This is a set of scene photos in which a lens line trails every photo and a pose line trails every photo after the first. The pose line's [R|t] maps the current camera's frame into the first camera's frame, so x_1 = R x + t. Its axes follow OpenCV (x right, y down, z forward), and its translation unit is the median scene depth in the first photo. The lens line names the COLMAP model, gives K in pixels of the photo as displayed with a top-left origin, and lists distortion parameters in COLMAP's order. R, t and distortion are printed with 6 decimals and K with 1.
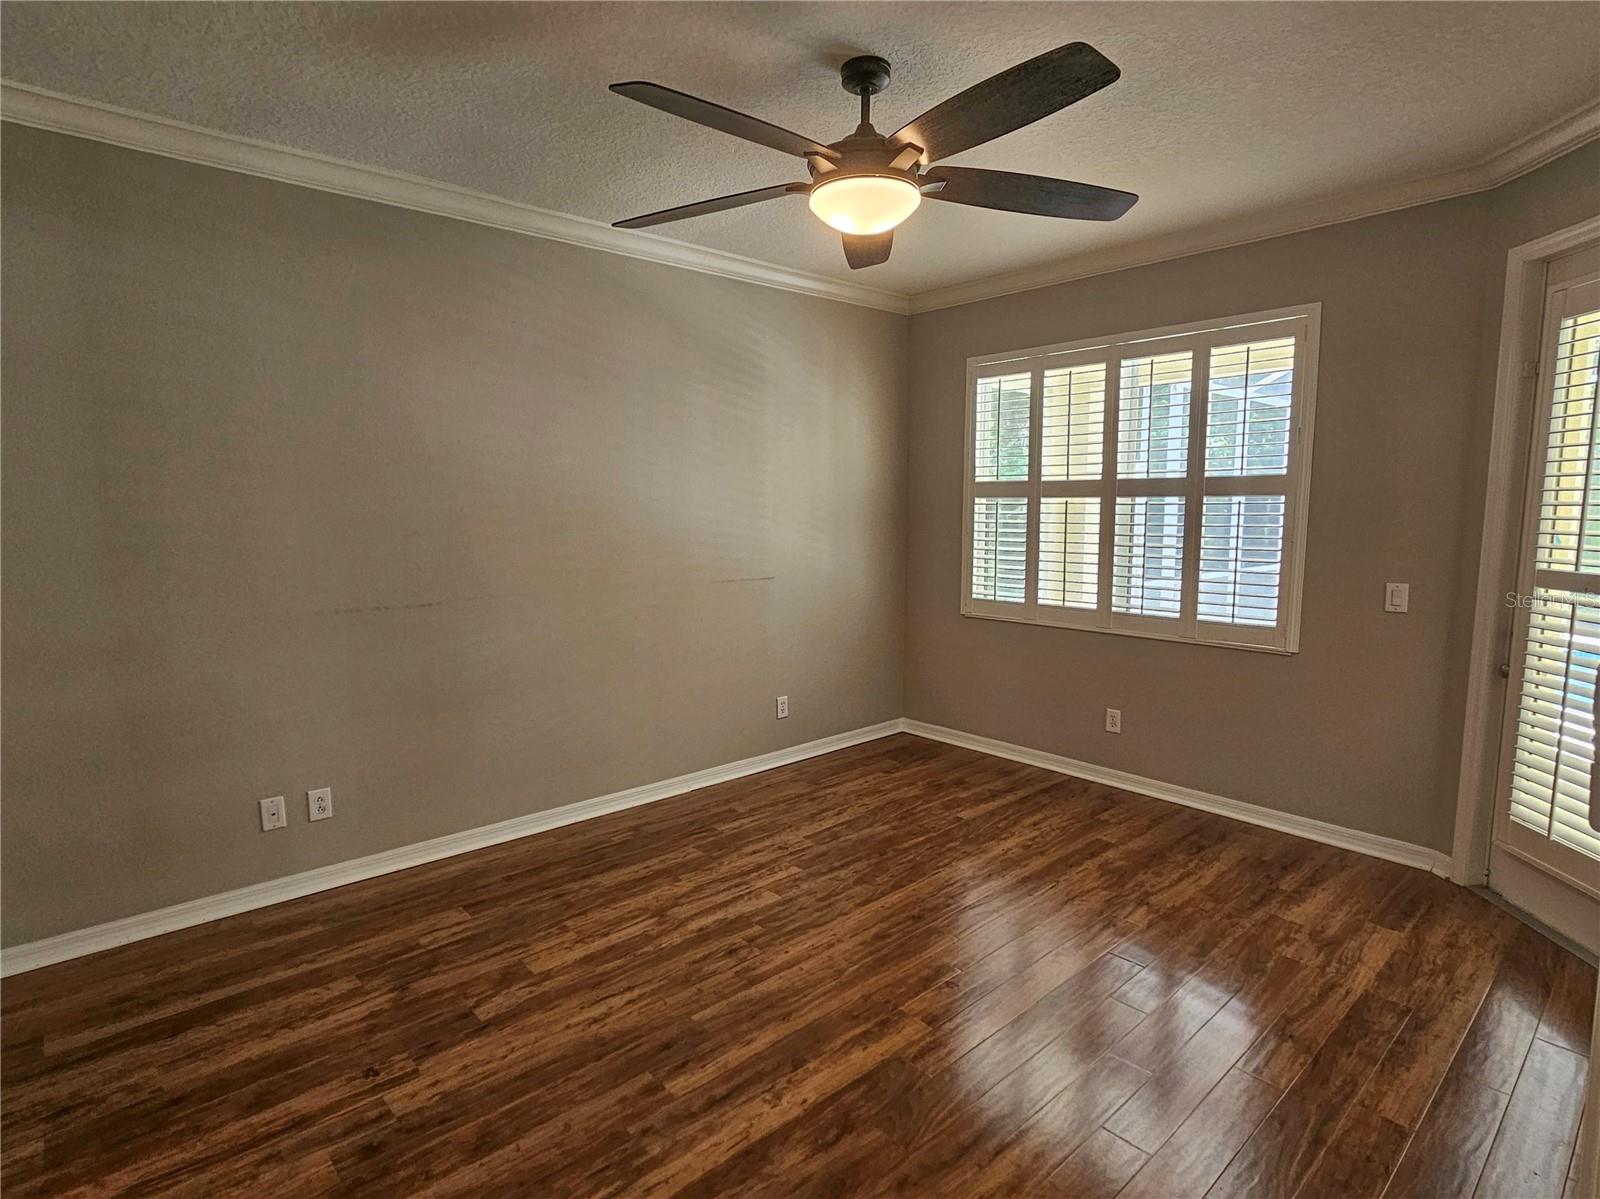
lens RADIAL K [[841.3, 0, 800.6], [0, 841.3, 604.4], [0, 0, 1]] dist [-0.013881, 0.000150]
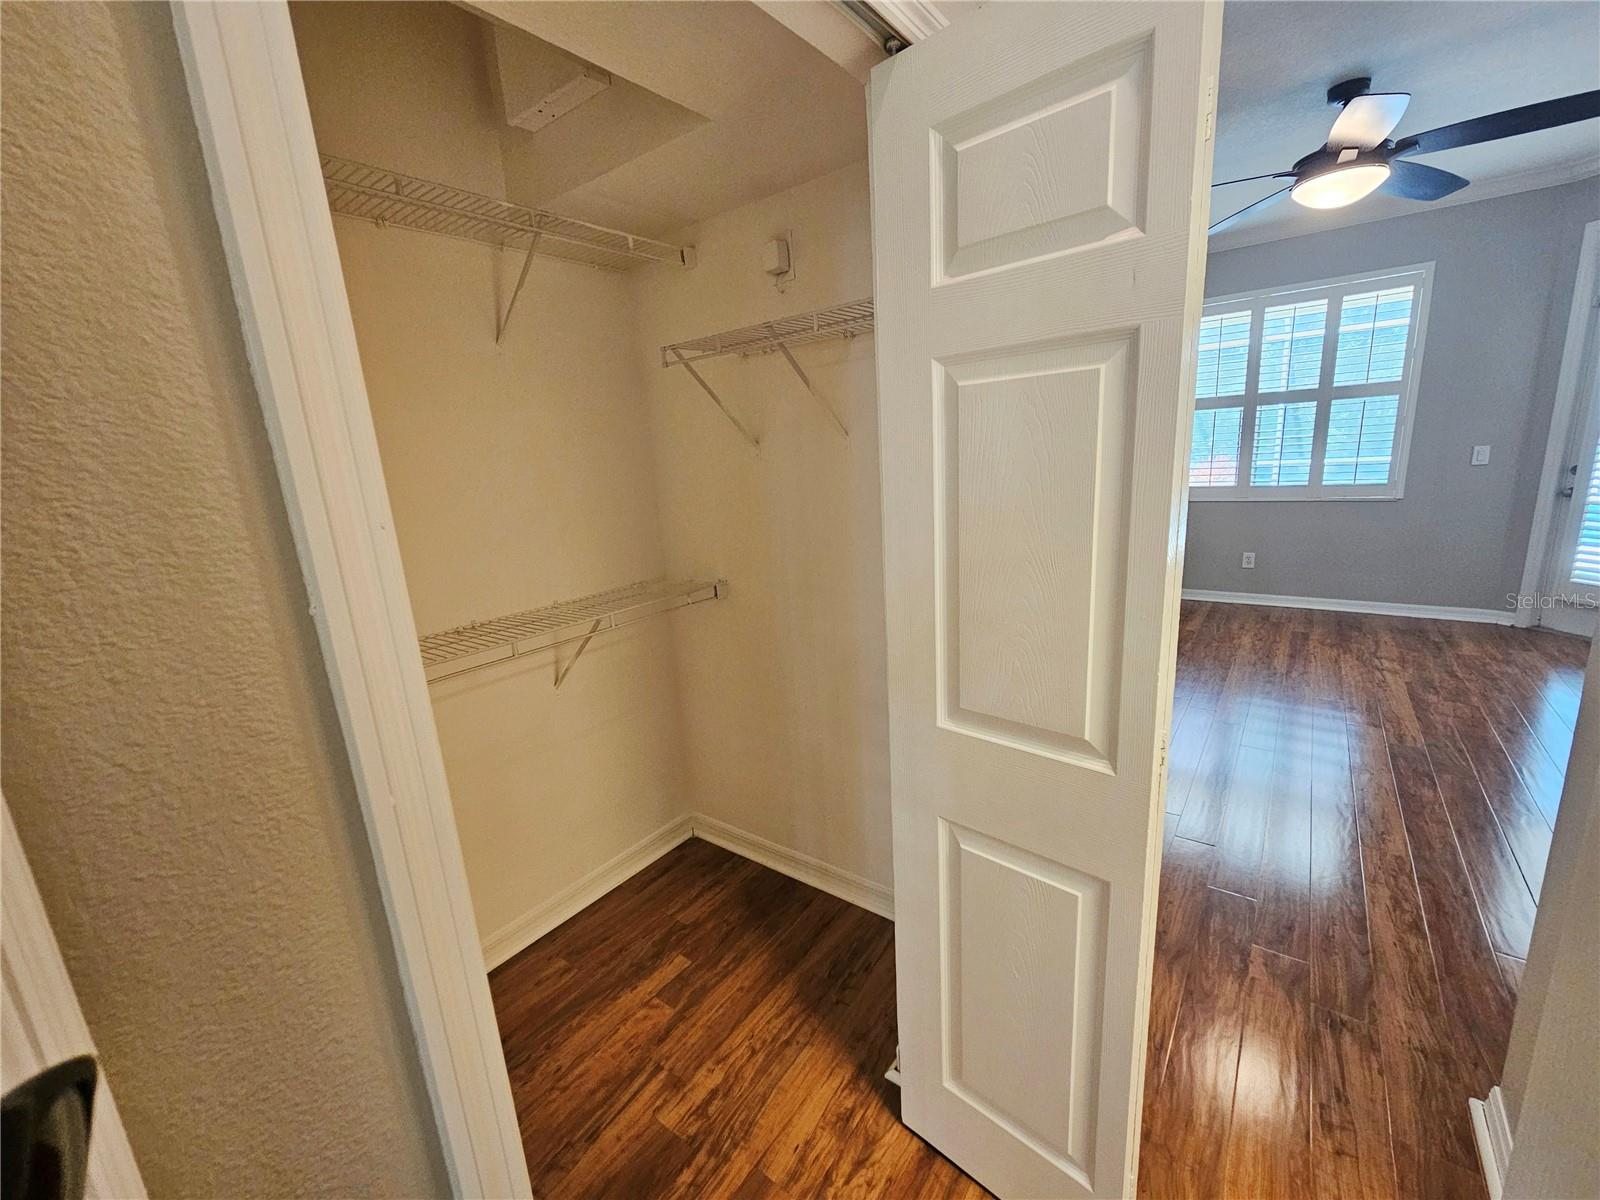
lens RADIAL K [[664.4, 0, 796.7], [0, 664.4, 596.5], [0, 0, 1]] dist [-0.002622, -0.000113]
pose [[0.979433, -0.101709, 0.174257, -0.763814], [0.085564, 0.991521, 0.097798, 0.023306], [-0.182727, -0.080876, 0.979832, -0.012285]]
